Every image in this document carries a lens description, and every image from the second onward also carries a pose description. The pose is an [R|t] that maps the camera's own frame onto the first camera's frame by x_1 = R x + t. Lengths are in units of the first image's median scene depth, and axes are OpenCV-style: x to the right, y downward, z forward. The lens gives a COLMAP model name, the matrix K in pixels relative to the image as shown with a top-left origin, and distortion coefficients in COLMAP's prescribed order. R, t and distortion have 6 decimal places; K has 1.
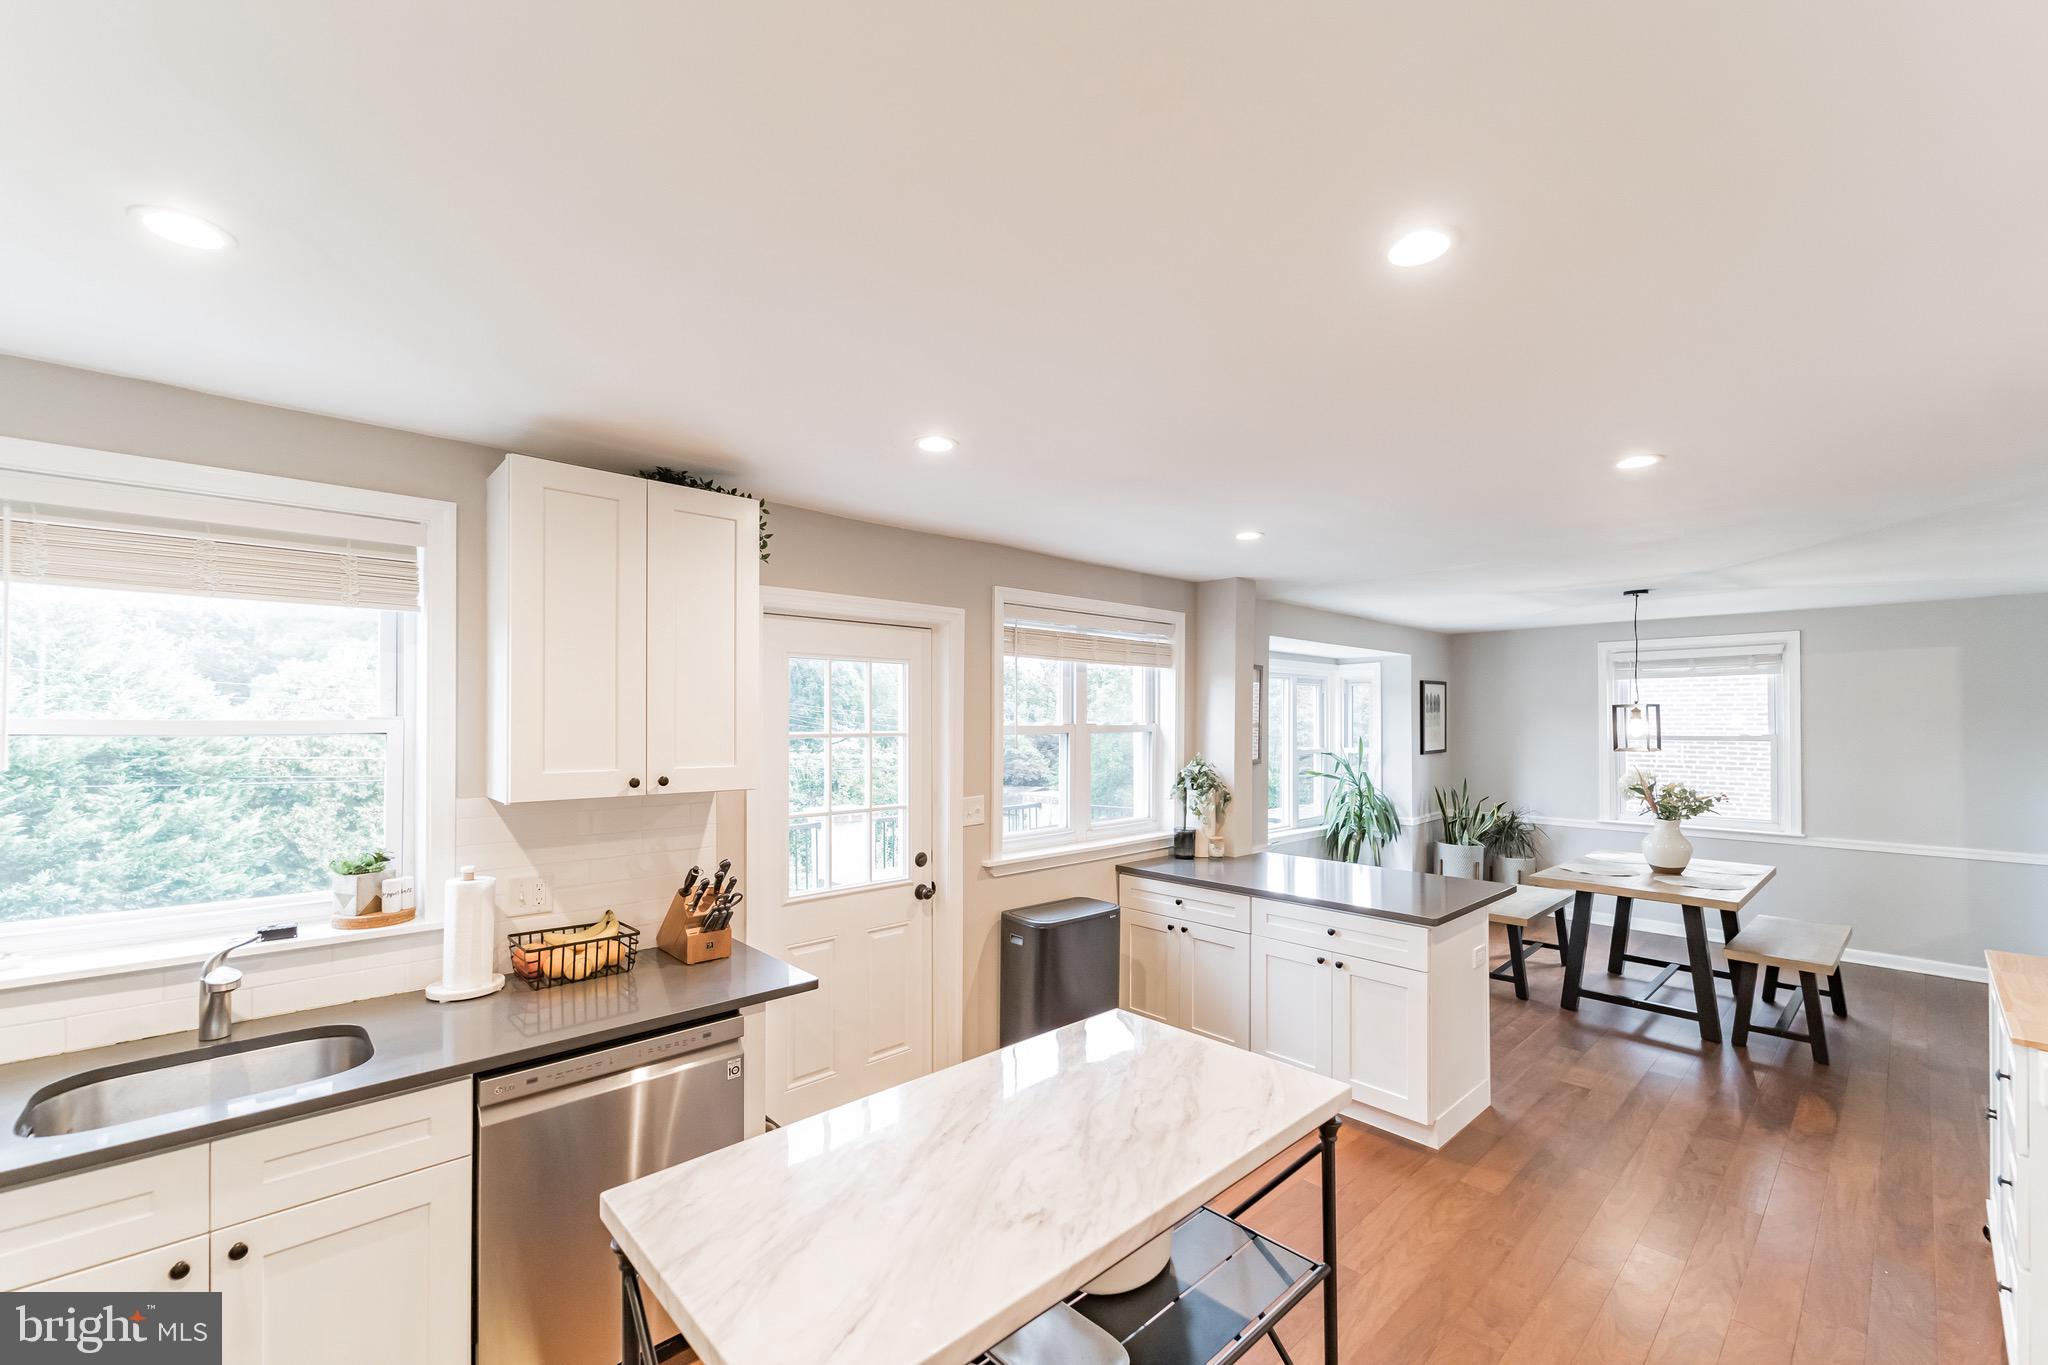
lens RADIAL K [[849.2, 0, 1041.2], [0, 849.2, 700.7], [0, 0, 1]] dist [-0.000593, -0.000013]
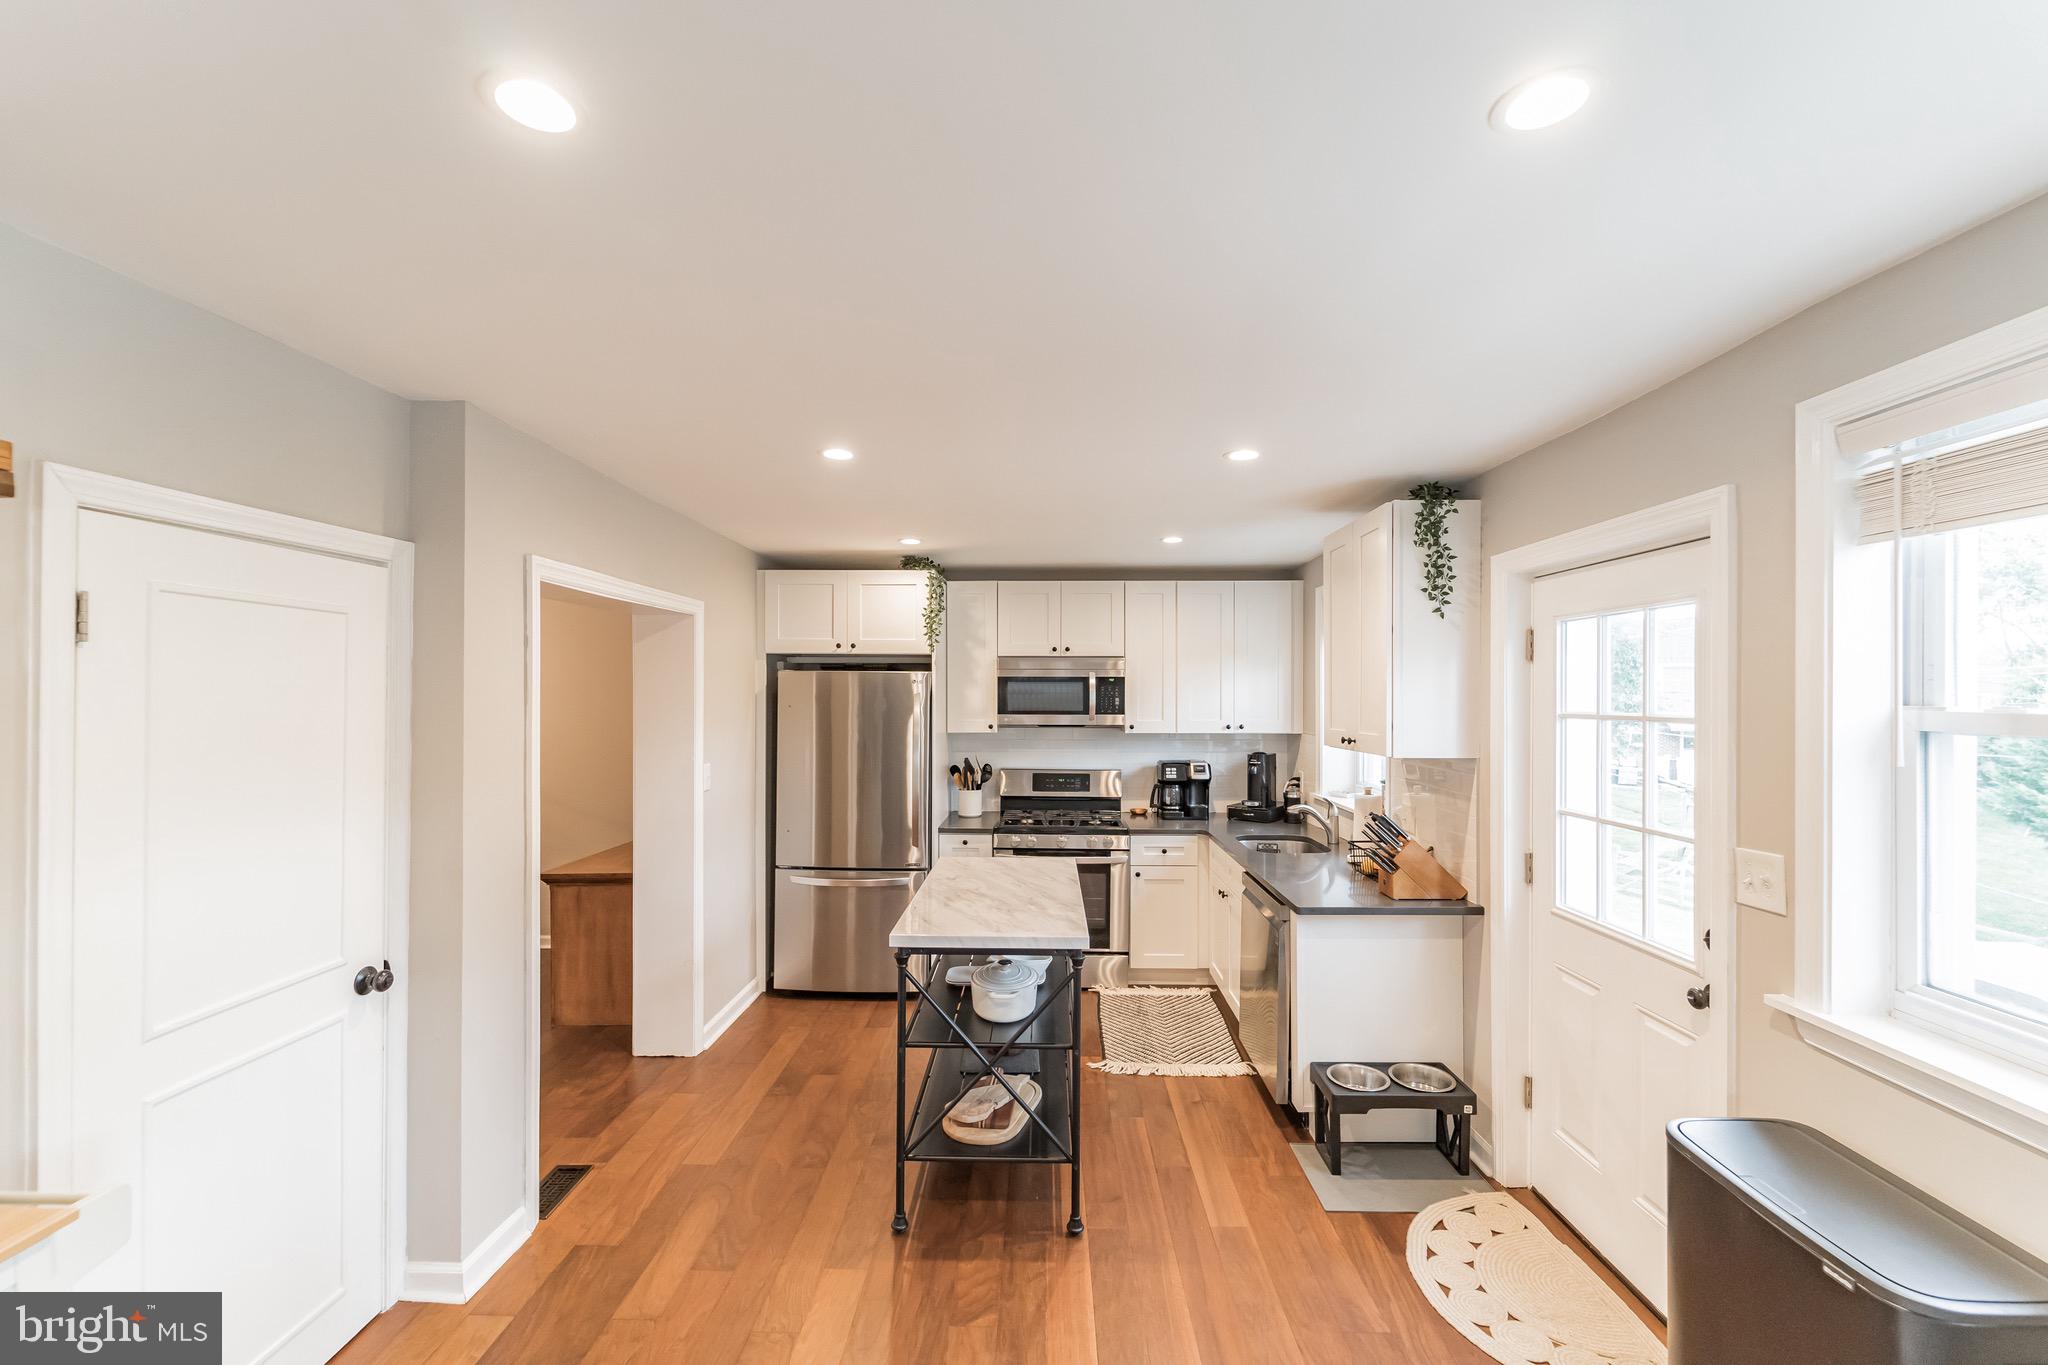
lens RADIAL K [[849.2, 0, 1041.2], [0, 849.2, 700.7], [0, 0, 1]] dist [-0.000593, -0.000013]
pose [[-0.713323, 0.001412, -0.700834, 0.493121], [0.011557, 0.999886, -0.009748, 0.021609], [0.700740, -0.015053, -0.713258, 0.926331]]
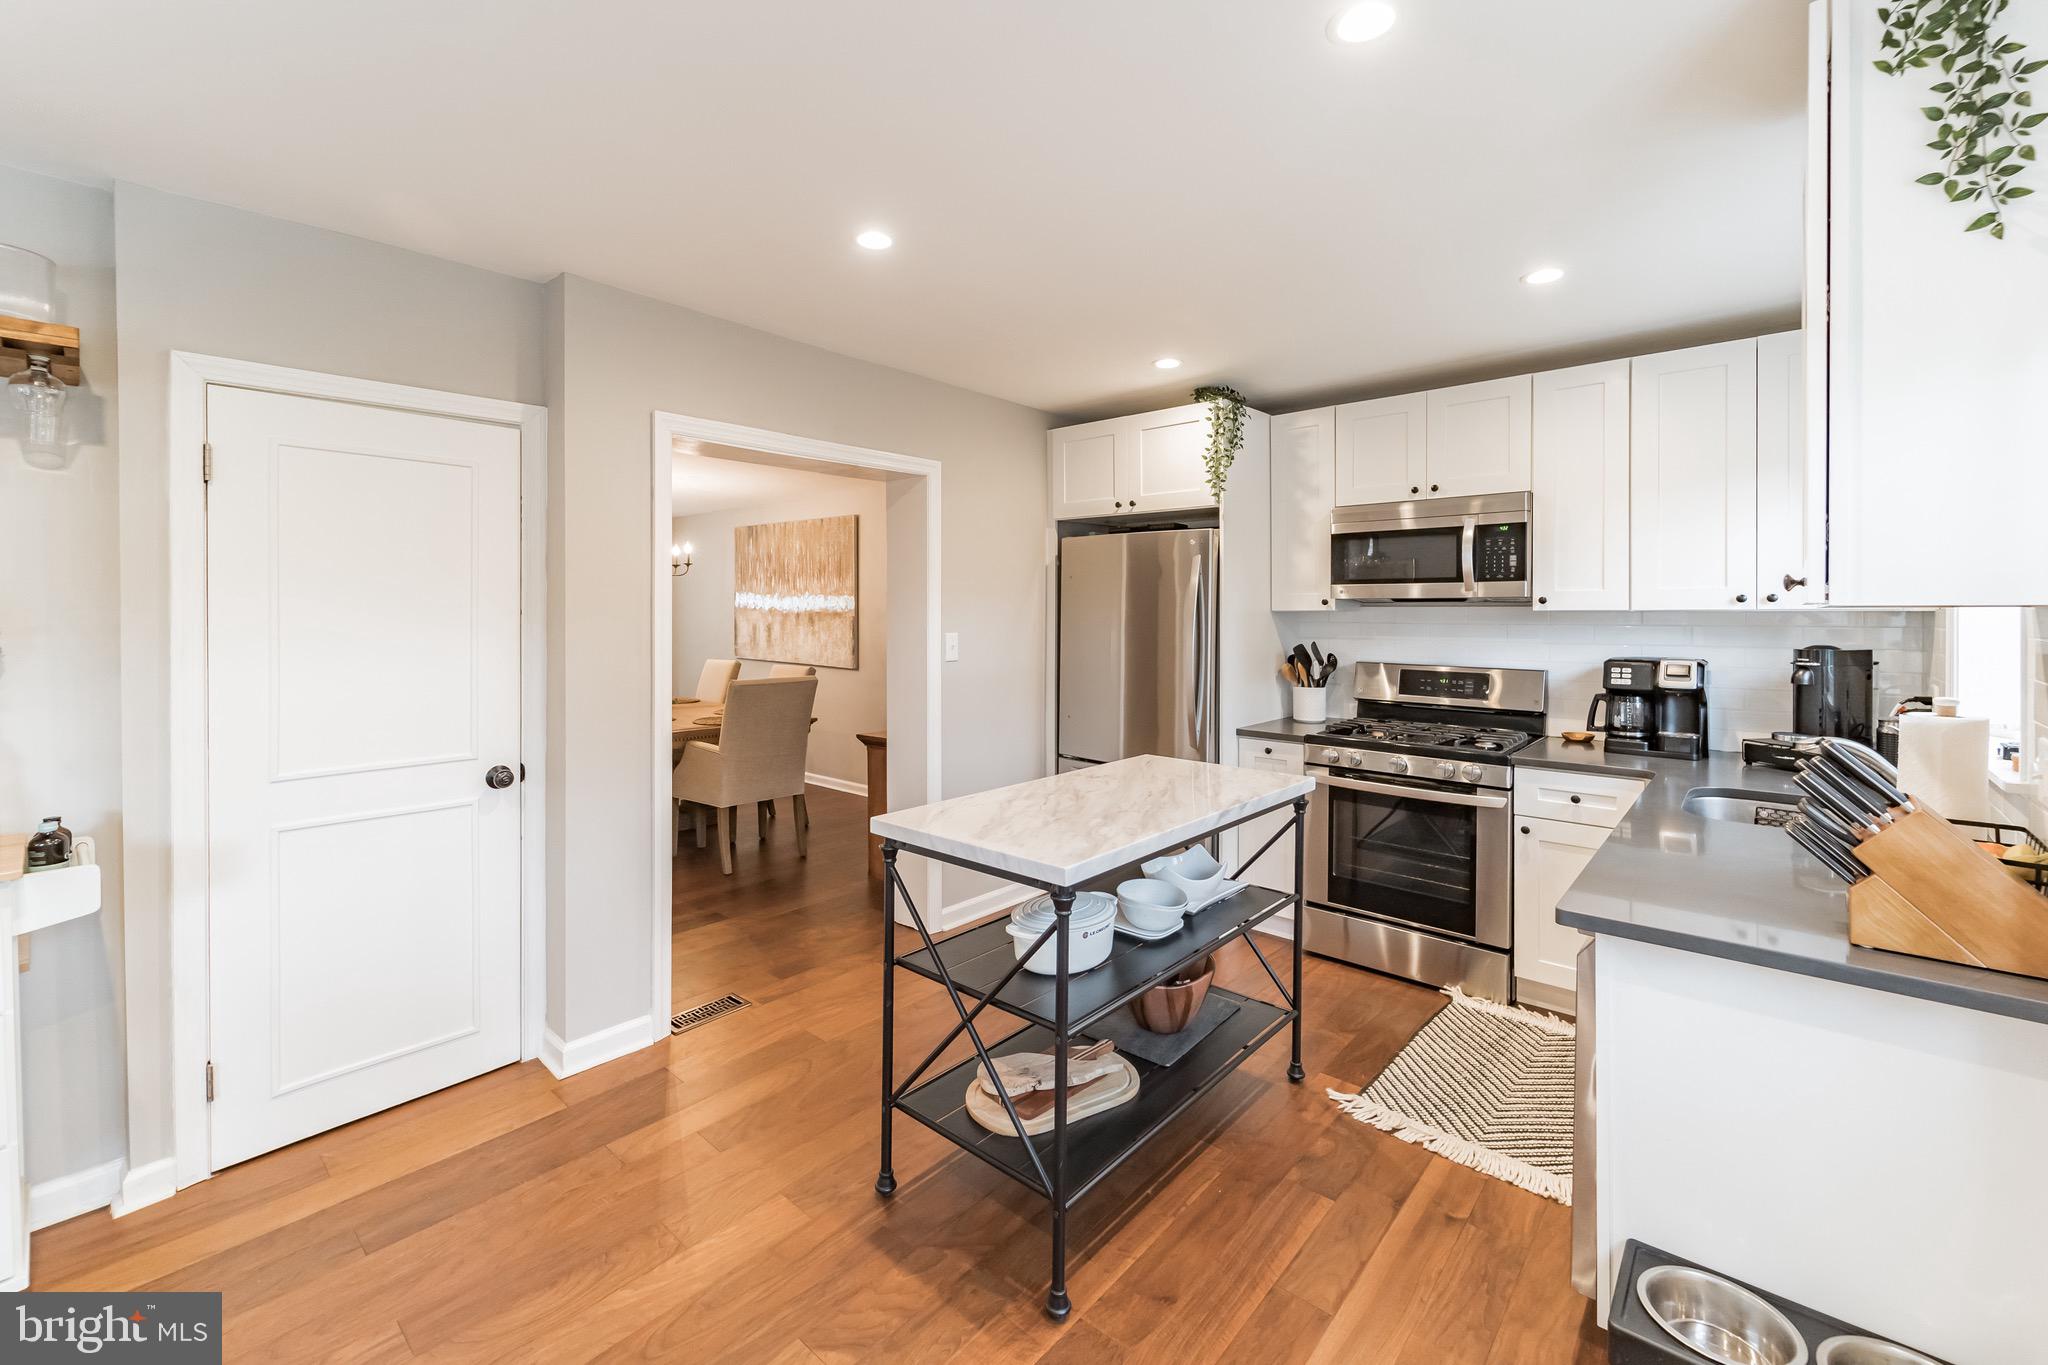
lens RADIAL K [[870.6, 0, 992.6], [0, 870.6, 616.1], [0, 0, 1]] dist [0.002029, 0.000441]
pose [[-0.998762, -0.002548, -0.049684, 0.103587], [-0.001804, 0.999886, -0.015019, 0.073982], [0.049717, -0.014911, -0.998652, 0.918156]]
